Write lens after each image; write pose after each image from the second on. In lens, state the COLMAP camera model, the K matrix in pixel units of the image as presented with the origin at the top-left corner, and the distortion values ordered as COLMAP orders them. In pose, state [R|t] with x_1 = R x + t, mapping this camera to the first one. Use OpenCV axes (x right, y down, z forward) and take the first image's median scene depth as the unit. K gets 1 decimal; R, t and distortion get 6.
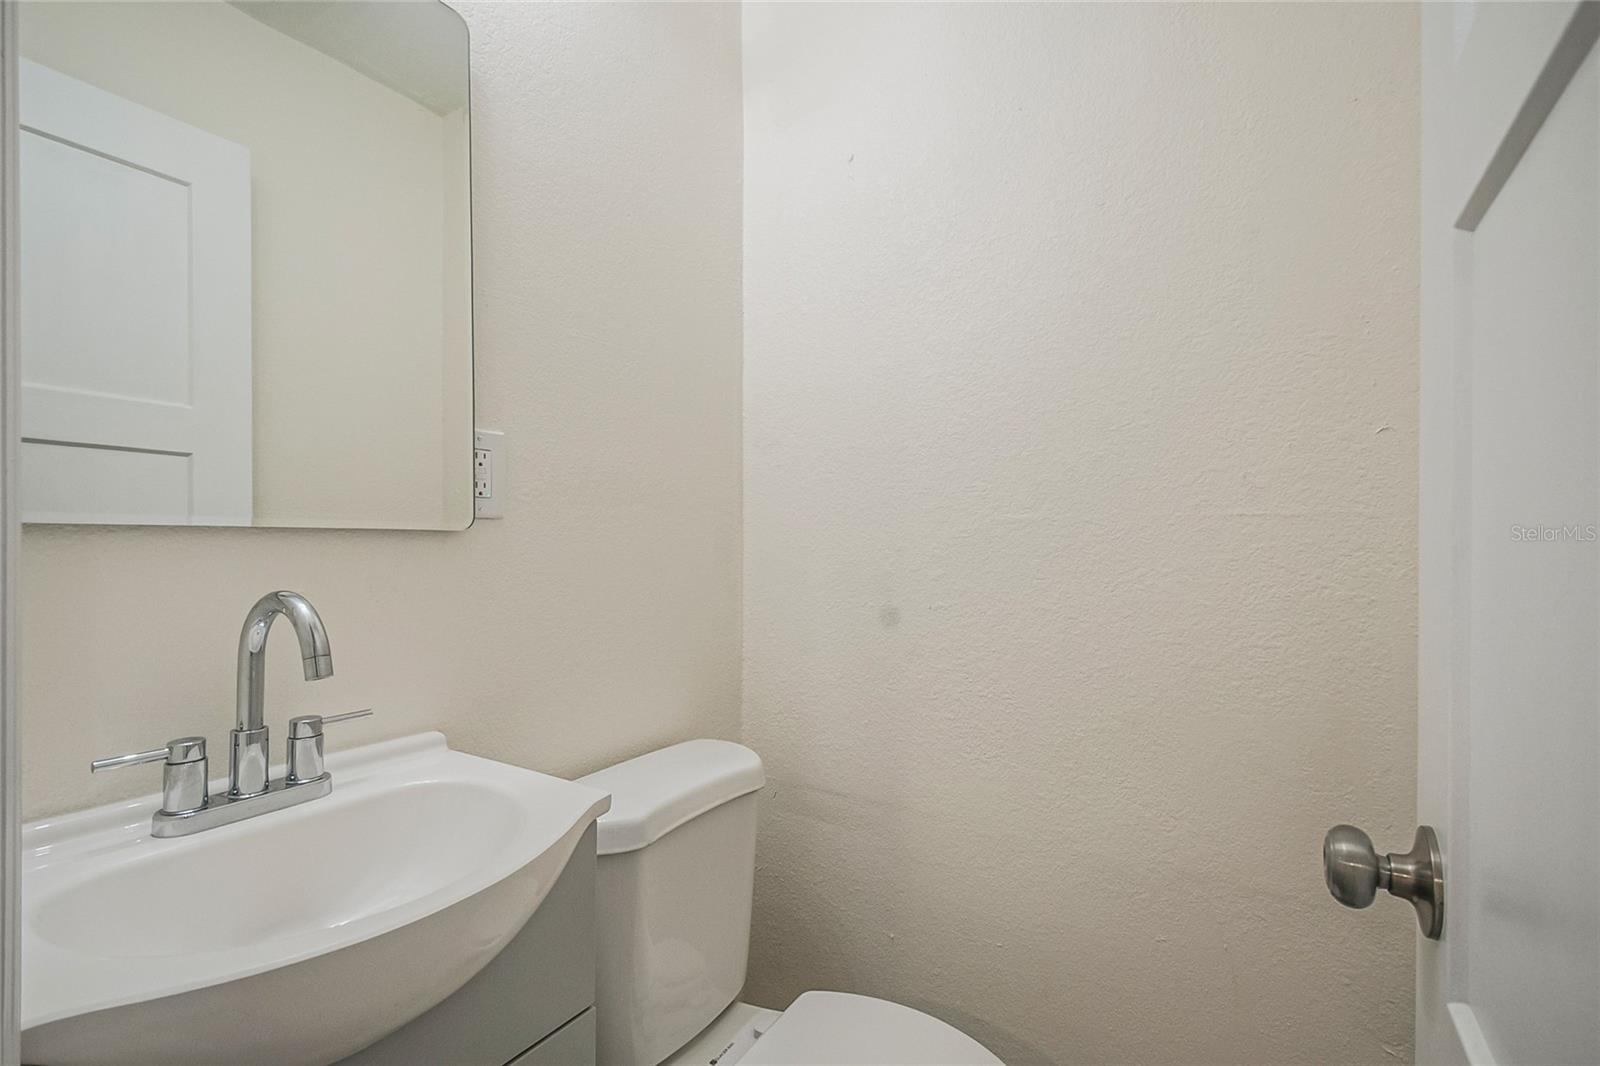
lens RADIAL K [[700.1, 0, 798.6], [0, 700.1, 534.3], [0, 0, 1]] dist [0.000424, -0.009318]
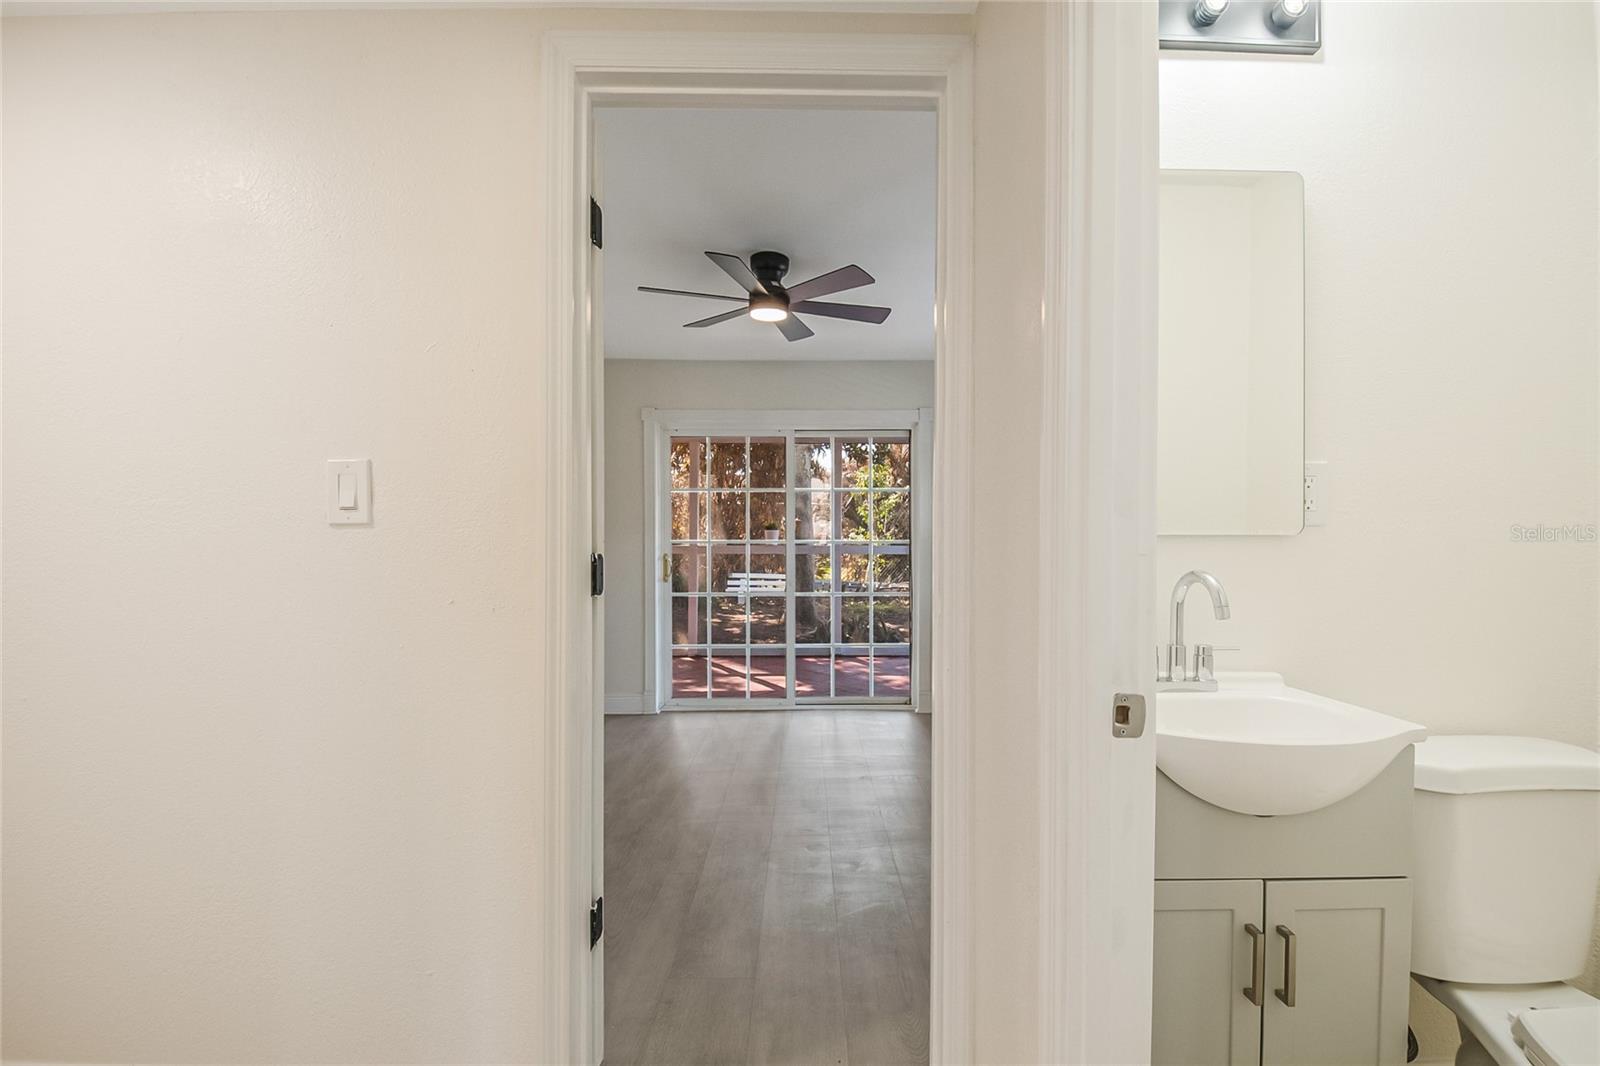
lens RADIAL K [[700.1, 0, 811.5], [0, 700.1, 545.6], [0, 0, 1]] dist [0.000424, -0.009318]
pose [[0.557948, 0.009989, -0.829816, 0.181617], [0.002827, 0.999899, 0.013937, -0.008625], [0.829871, -0.010122, 0.557863, -0.748218]]
